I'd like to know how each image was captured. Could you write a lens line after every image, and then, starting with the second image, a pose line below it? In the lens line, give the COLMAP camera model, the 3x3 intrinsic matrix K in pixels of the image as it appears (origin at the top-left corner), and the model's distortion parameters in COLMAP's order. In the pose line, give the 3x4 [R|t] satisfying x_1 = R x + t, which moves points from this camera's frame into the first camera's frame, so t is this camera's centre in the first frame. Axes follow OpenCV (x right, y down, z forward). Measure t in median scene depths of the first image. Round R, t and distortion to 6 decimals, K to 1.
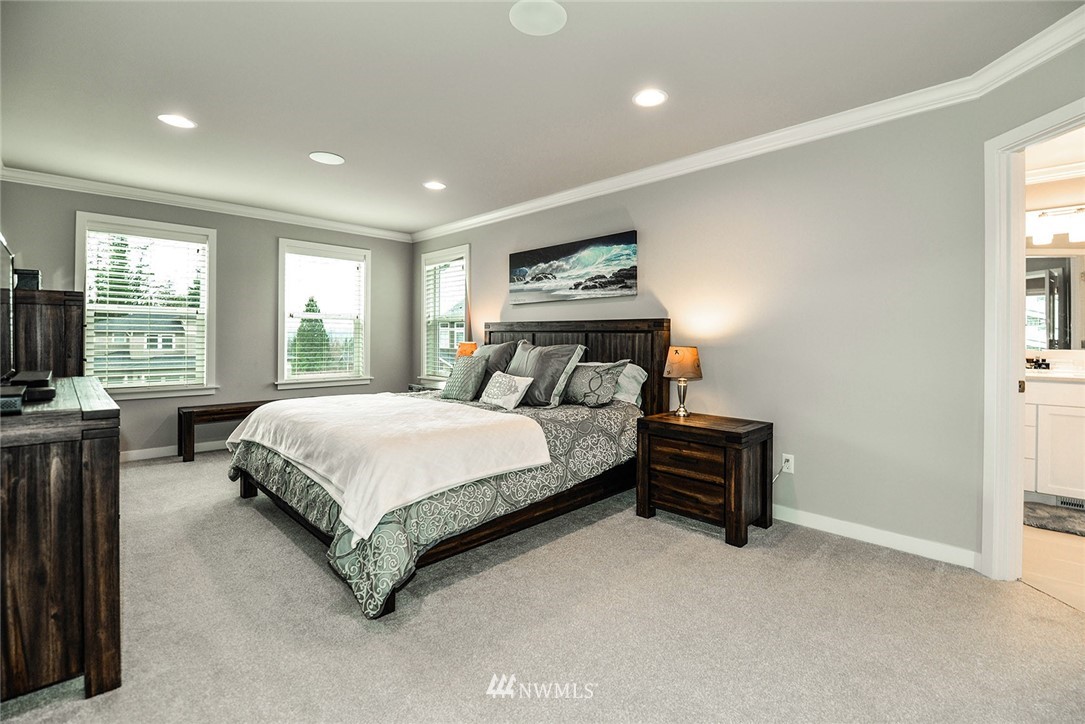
lens RADIAL K [[489.6, 0, 561.8], [0, 489.6, 340.0], [0, 0, 1]] dist [0.002047, -0.005722]
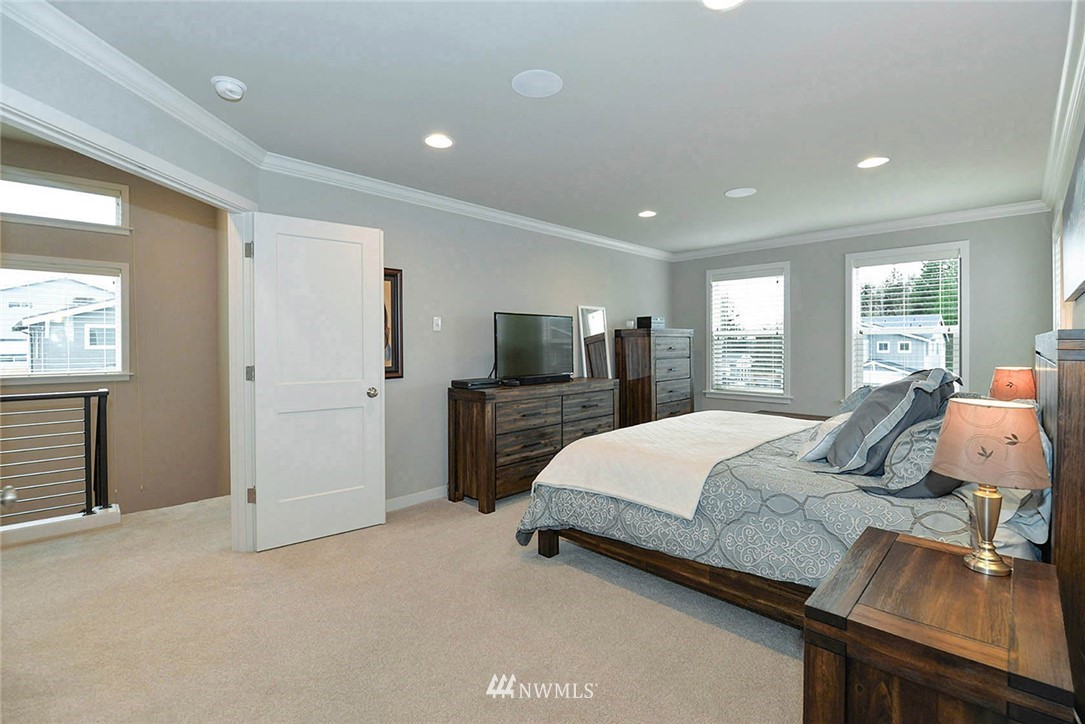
lens RADIAL K [[489.6, 0, 543.4], [0, 489.6, 351.3], [0, 0, 1]] dist [0.002047, -0.005722]
pose [[-0.022638, 0.006723, -0.999721, 0.799423], [-0.001949, 0.999975, 0.006769, -0.034934], [0.999742, 0.002102, -0.022625, 0.773871]]
